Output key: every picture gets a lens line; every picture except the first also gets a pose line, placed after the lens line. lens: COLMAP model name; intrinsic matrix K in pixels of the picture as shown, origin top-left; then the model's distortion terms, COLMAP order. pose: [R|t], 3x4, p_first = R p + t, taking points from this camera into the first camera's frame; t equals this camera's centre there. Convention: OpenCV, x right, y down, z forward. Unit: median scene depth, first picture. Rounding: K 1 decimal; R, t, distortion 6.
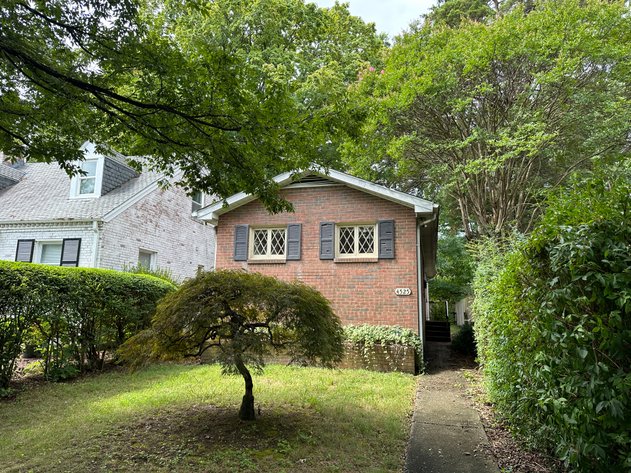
lens RADIAL K [[441.1, 0, 315.5], [0, 441.1, 236.5], [0, 0, 1]] dist [0.067750, 0.000197]
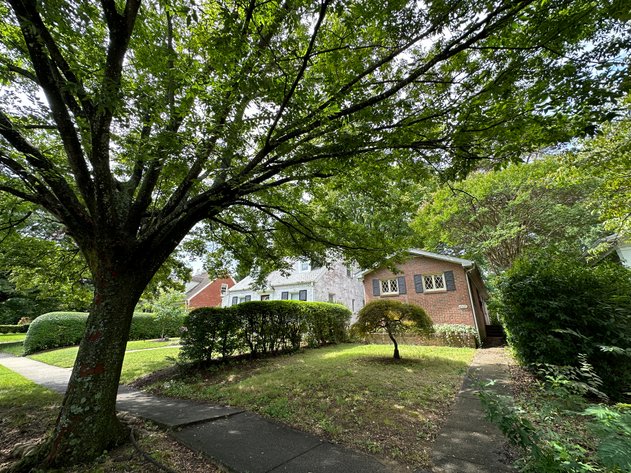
lens RADIAL K [[254.5, 0, 315.5], [0, 254.5, 236.5], [0, 0, 1]] dist [-0.000823, -0.000036]
pose [[0.938591, -0.135635, -0.317253, -0.018568], [0.078911, 0.979507, -0.185310, -0.022992], [0.335886, 0.148896, 0.930059, -0.314407]]
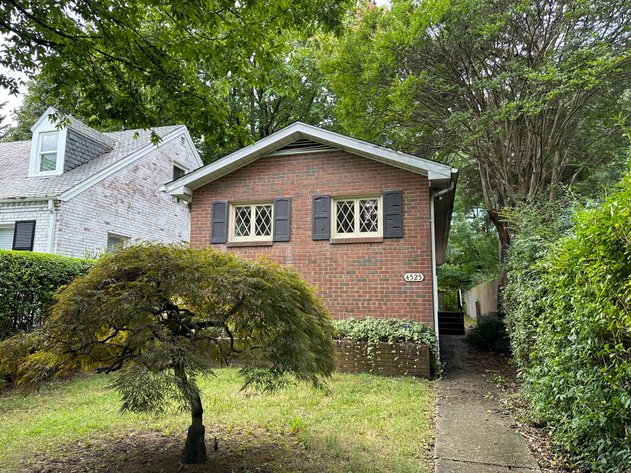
lens RADIAL K [[442.7, 0, 315.5], [0, 442.7, 236.5], [0, 0, 1]] dist [0.047081, -0.000284]
pose [[0.999879, -0.012509, -0.009257, 0.022528], [0.012687, 0.999731, 0.019392, 0.029024], [0.009012, -0.019507, 0.999769, 0.168654]]
